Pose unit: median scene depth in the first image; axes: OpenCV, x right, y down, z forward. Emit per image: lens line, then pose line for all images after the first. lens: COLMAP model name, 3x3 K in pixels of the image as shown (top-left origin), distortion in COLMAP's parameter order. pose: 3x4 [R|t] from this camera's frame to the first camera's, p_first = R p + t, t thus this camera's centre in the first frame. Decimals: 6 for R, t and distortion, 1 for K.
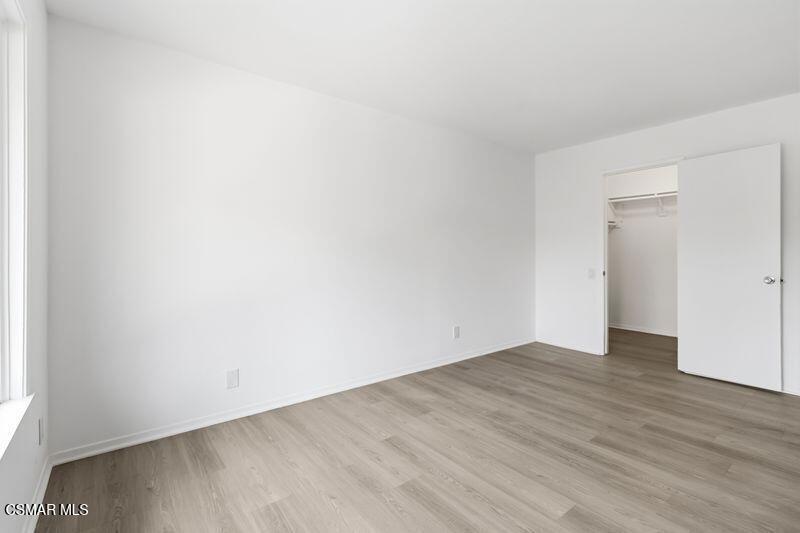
lens RADIAL K [[370.7, 0, 399.7], [0, 370.7, 256.2], [0, 0, 1]] dist [0.002481, 0.000526]
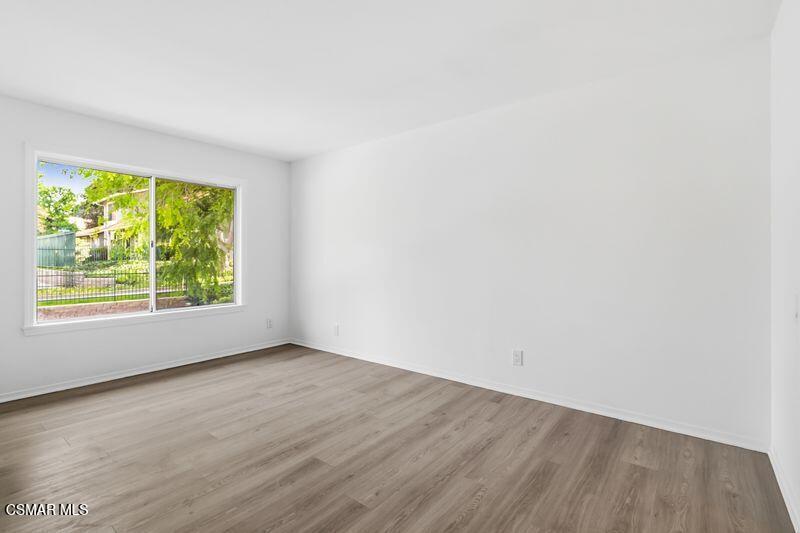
lens RADIAL K [[370.7, 0, 399.7], [0, 370.7, 256.2], [0, 0, 1]] dist [0.002481, 0.000526]
pose [[0.231206, -0.008493, -0.972868, 1.279470], [-0.001755, 0.999957, -0.009146, -0.002782], [0.972903, 0.003822, 0.231181, 0.858182]]
